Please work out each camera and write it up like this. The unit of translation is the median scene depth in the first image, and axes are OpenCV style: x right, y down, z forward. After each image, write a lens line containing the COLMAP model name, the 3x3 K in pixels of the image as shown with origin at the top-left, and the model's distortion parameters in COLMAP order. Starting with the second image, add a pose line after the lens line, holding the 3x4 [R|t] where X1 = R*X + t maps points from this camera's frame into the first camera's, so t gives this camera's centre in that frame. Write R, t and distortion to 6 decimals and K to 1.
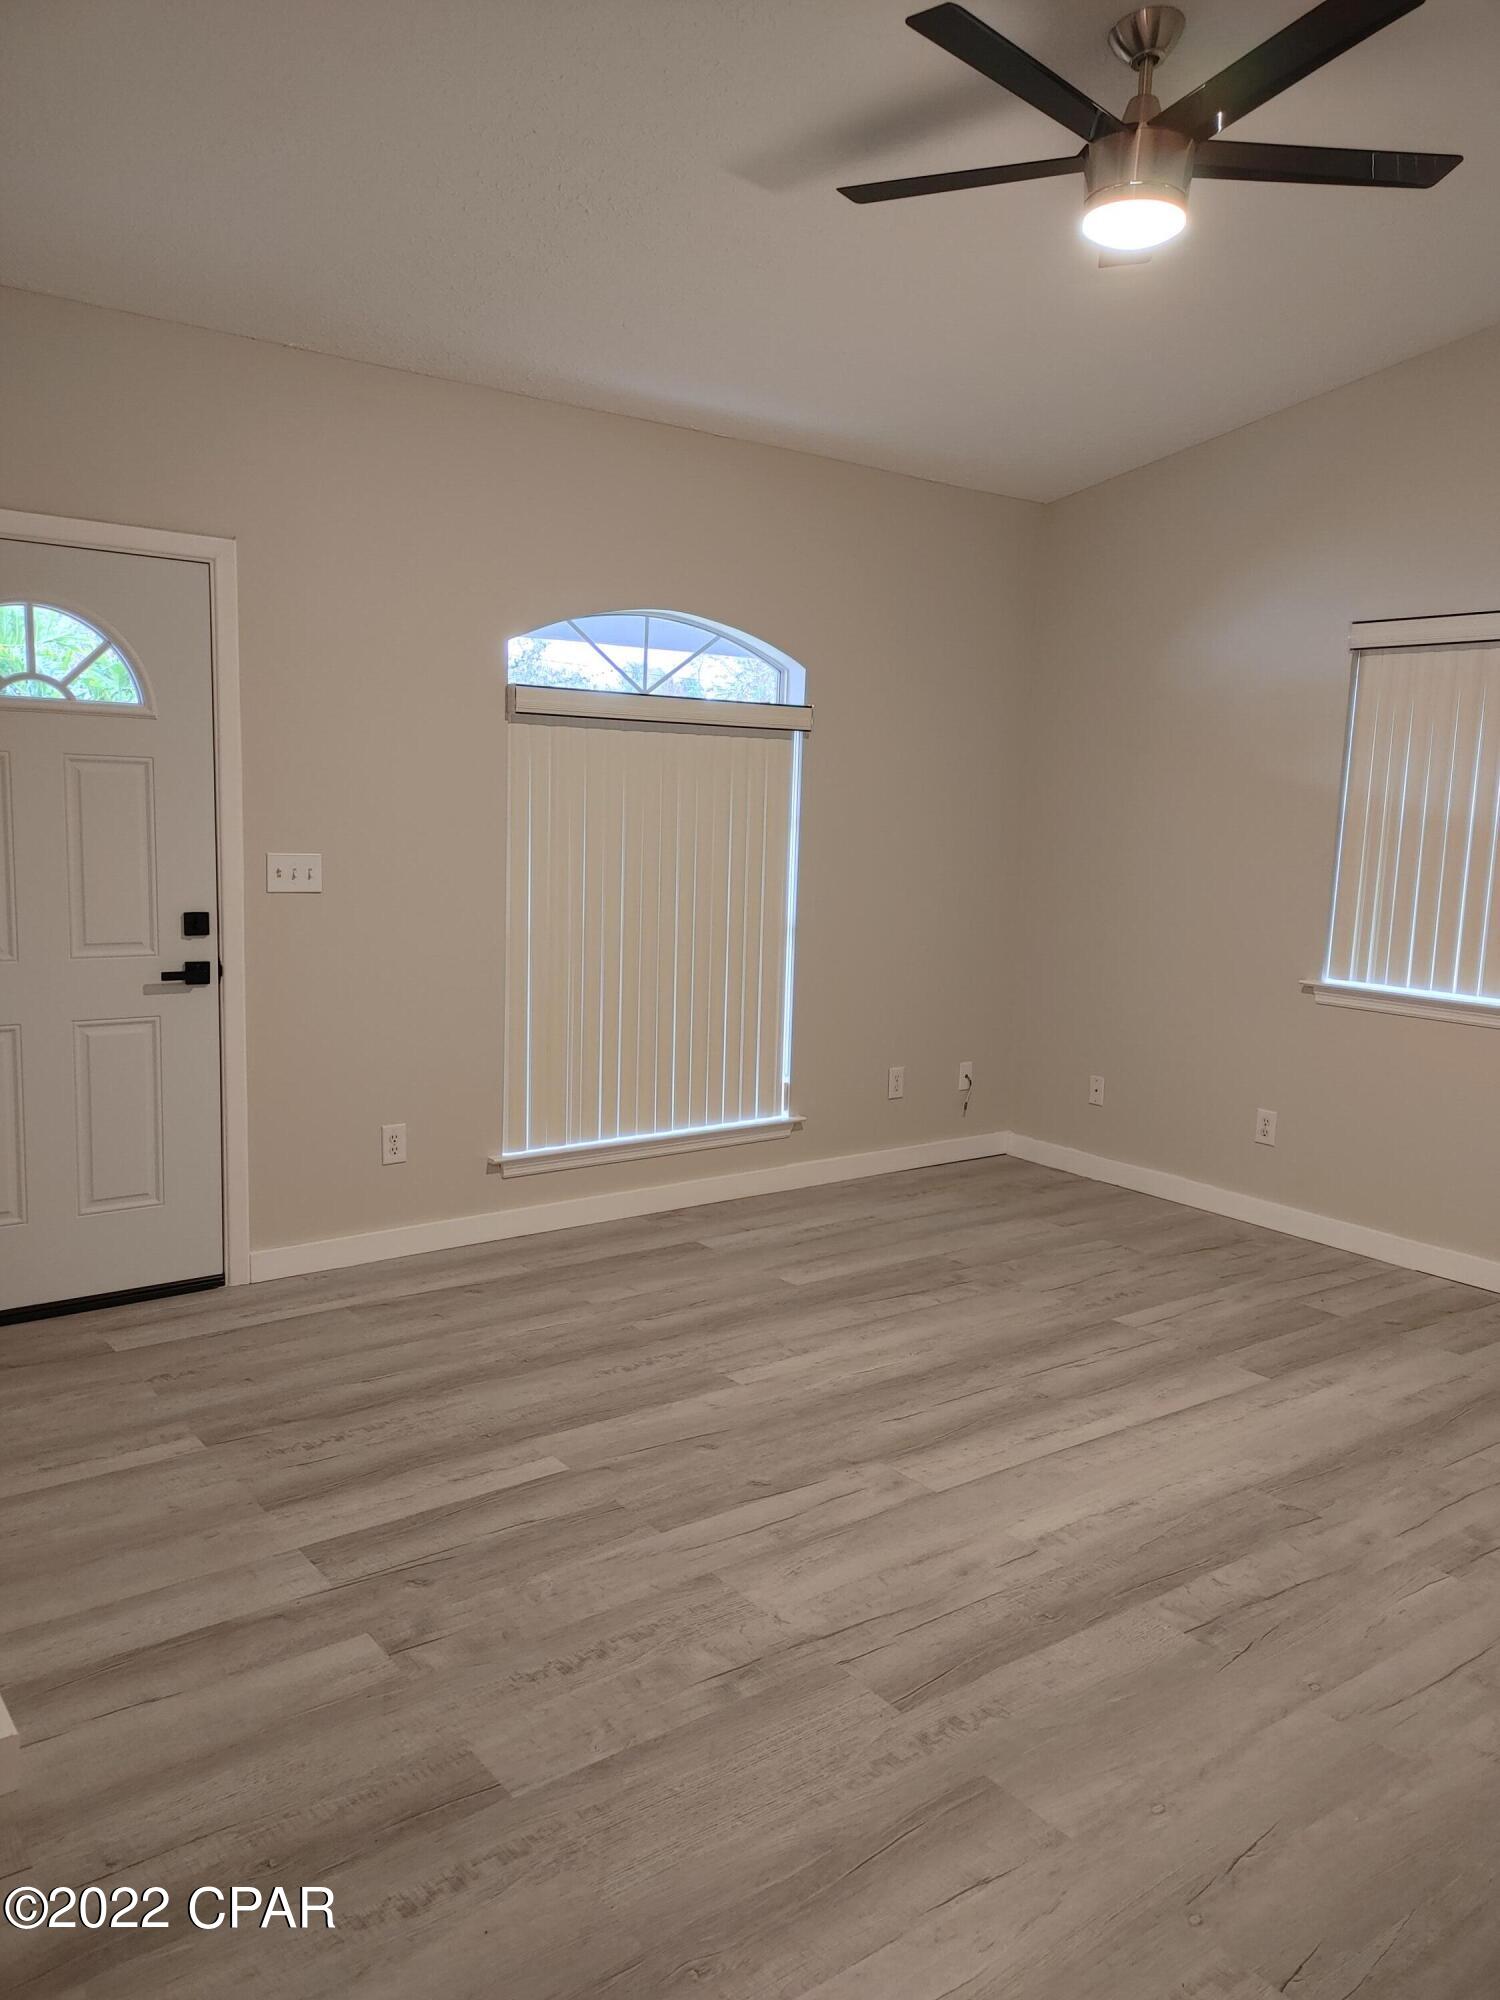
lens RADIAL K [[1511.2, 0, 752.9], [0, 1511.2, 1024.1], [0, 0, 1]] dist [0.059064, -0.029548]
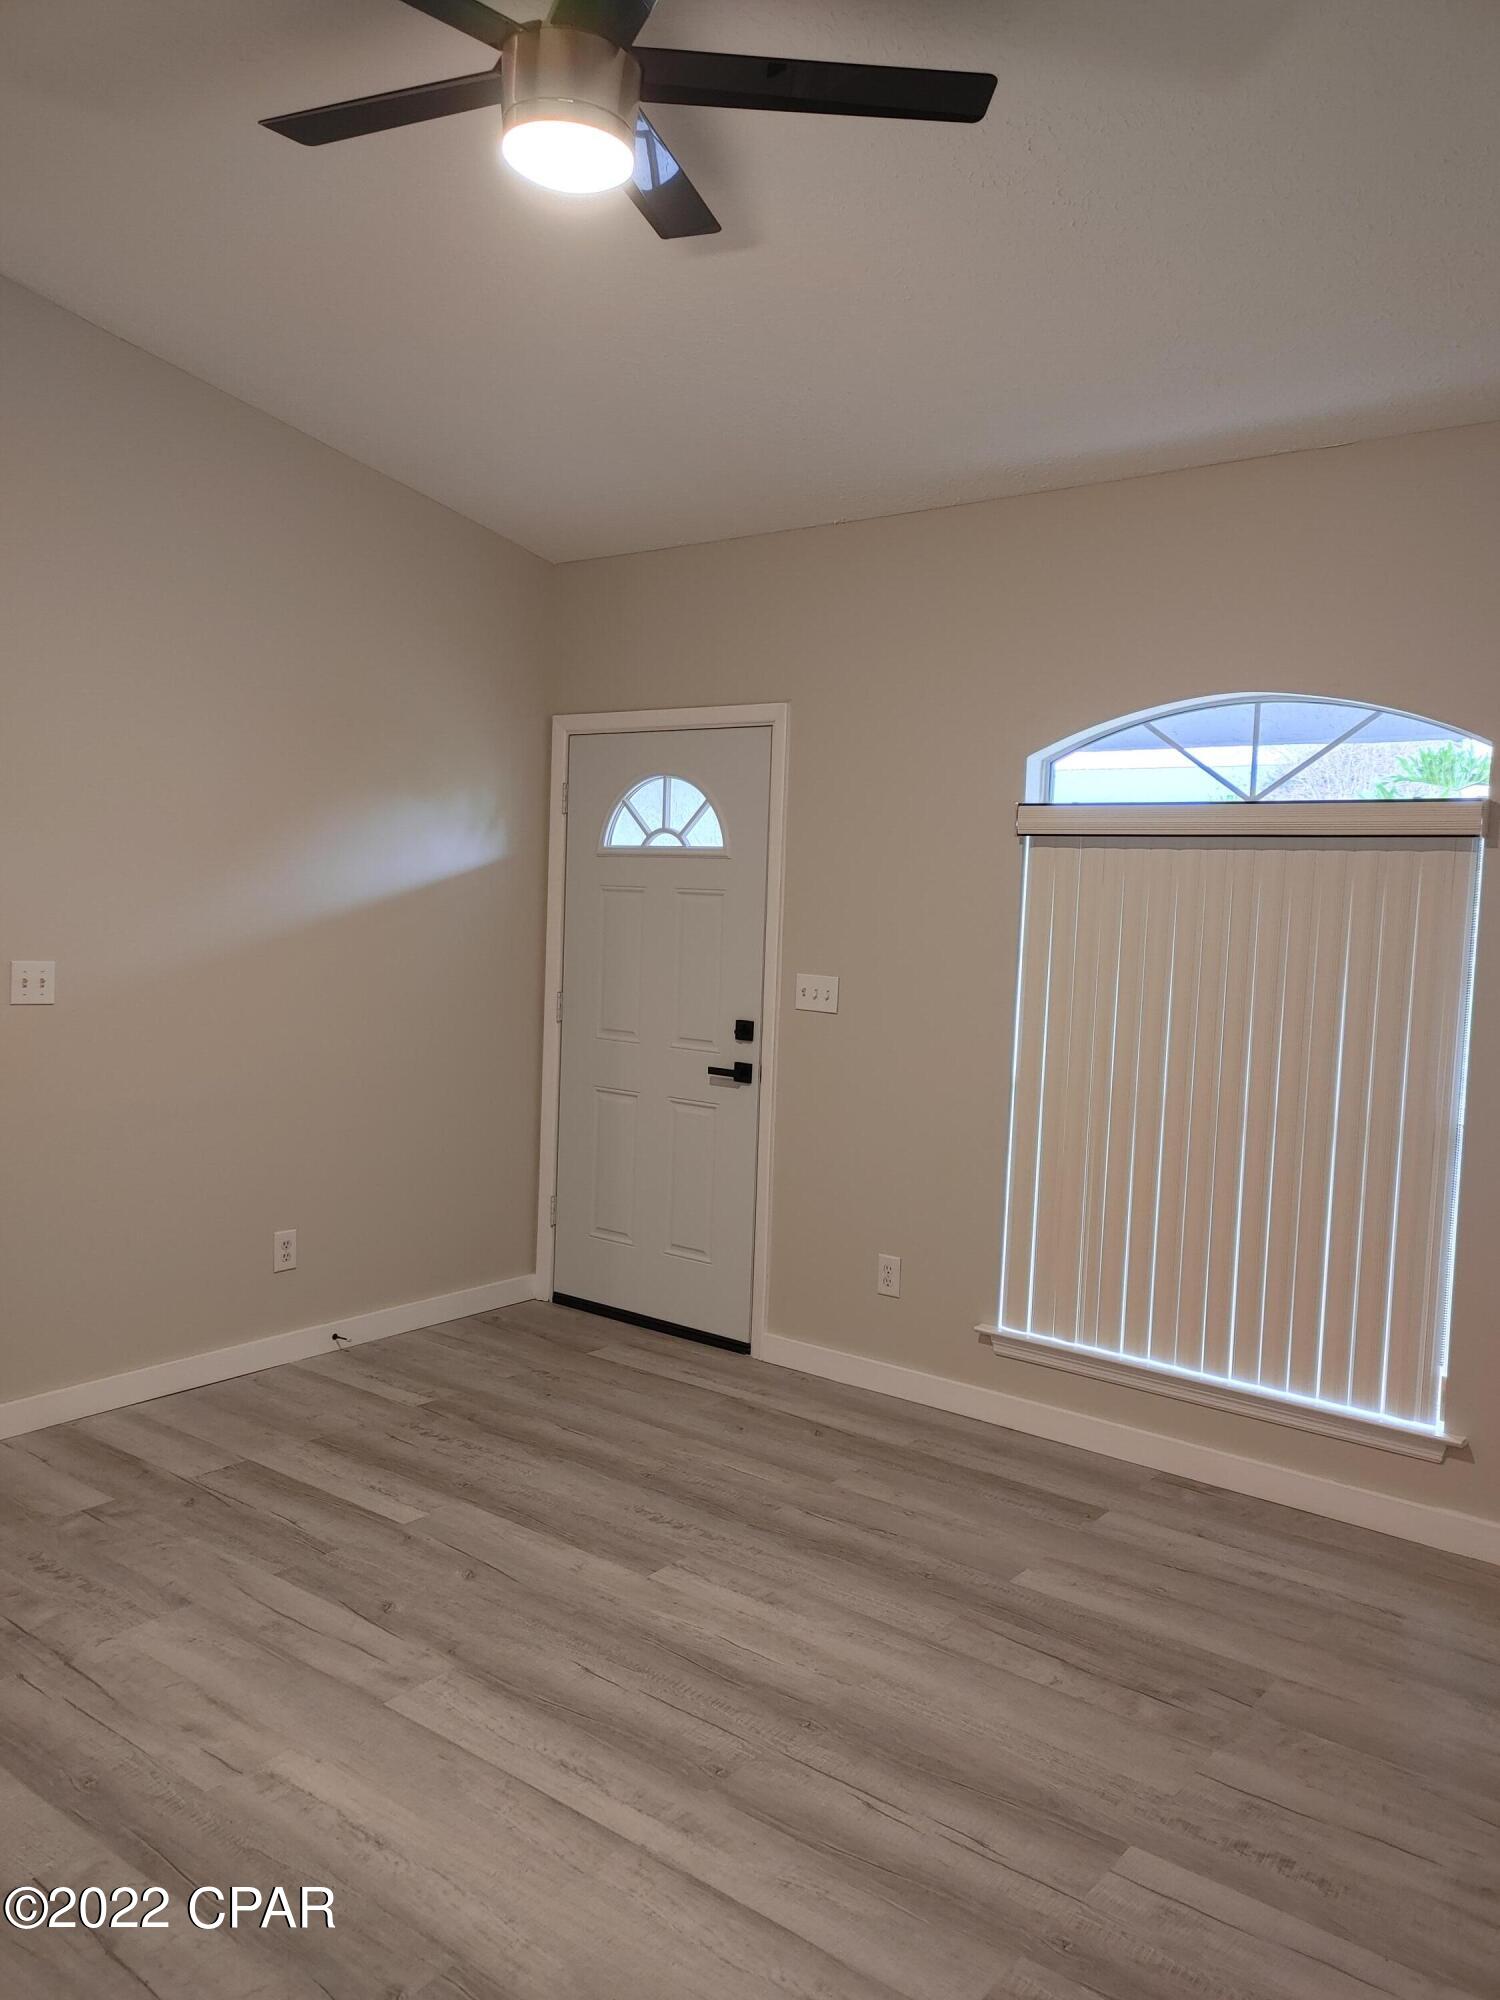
lens RADIAL K [[1520.2, 0, 750.4], [0, 1520.2, 1005.6], [0, 0, 1]] dist [0.057125, -0.043465]
pose [[0.262309, 0.051457, -0.963611, 0.774169], [-0.176198, 0.984344, 0.004600, -0.092732], [0.948761, 0.168580, 0.267269, 0.704522]]
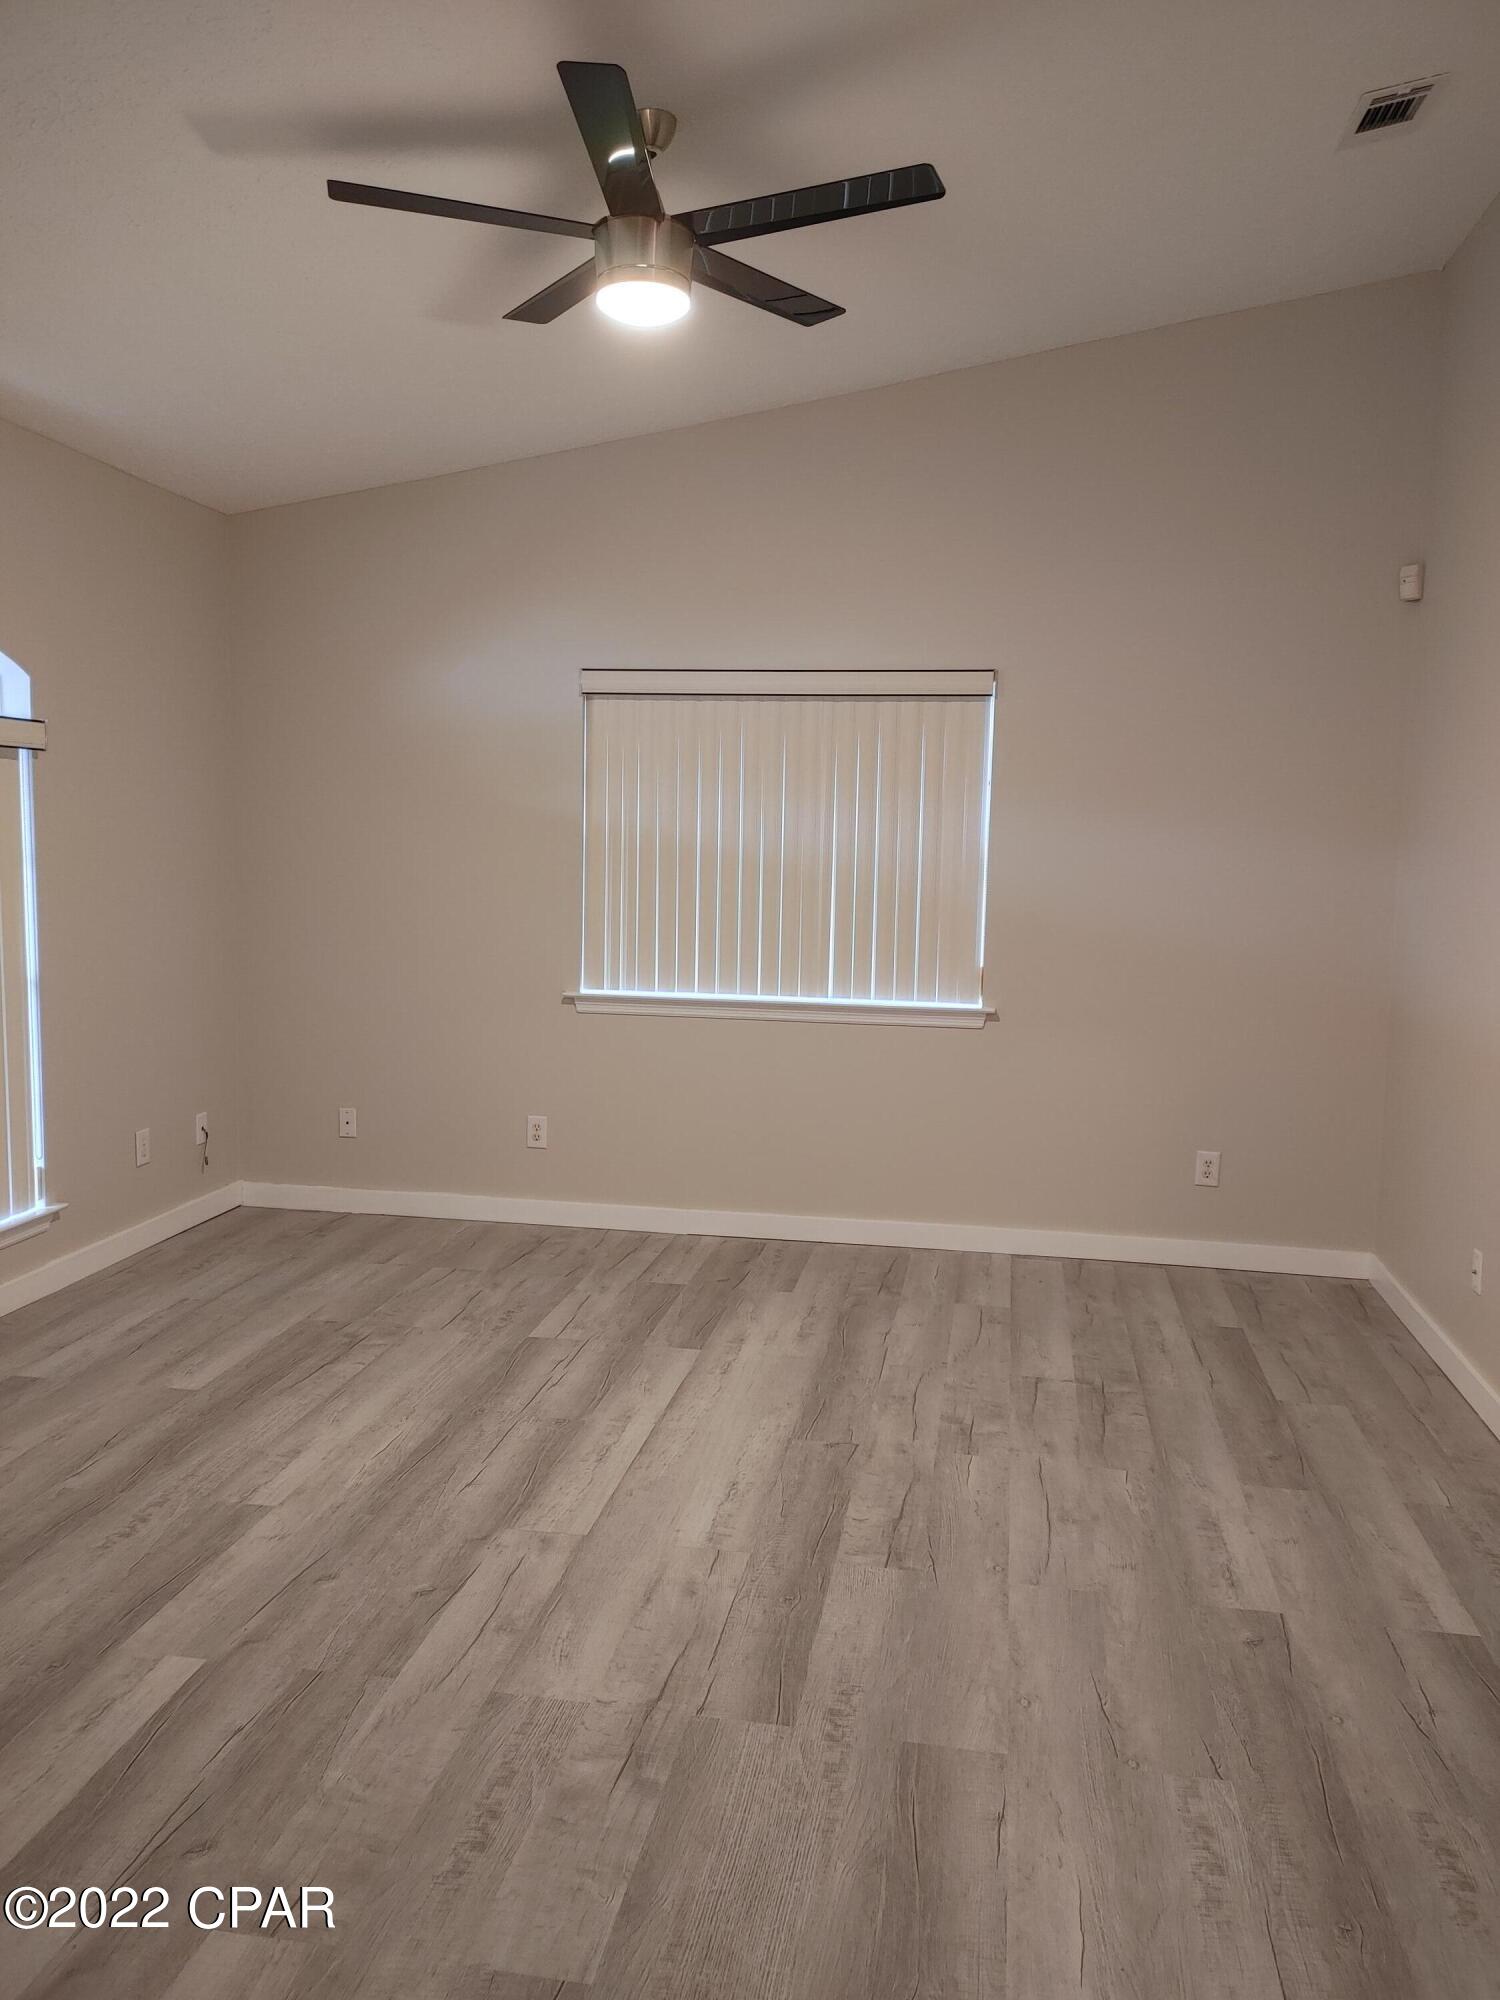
lens RADIAL K [[1511.2, 0, 752.9], [0, 1511.2, 1024.1], [0, 0, 1]] dist [0.059064, -0.029548]
pose [[0.732366, -0.102108, 0.673212, -0.342239], [0.106556, 0.993698, 0.034798, -0.037590], [-0.672522, 0.046250, 0.738631, 0.136670]]
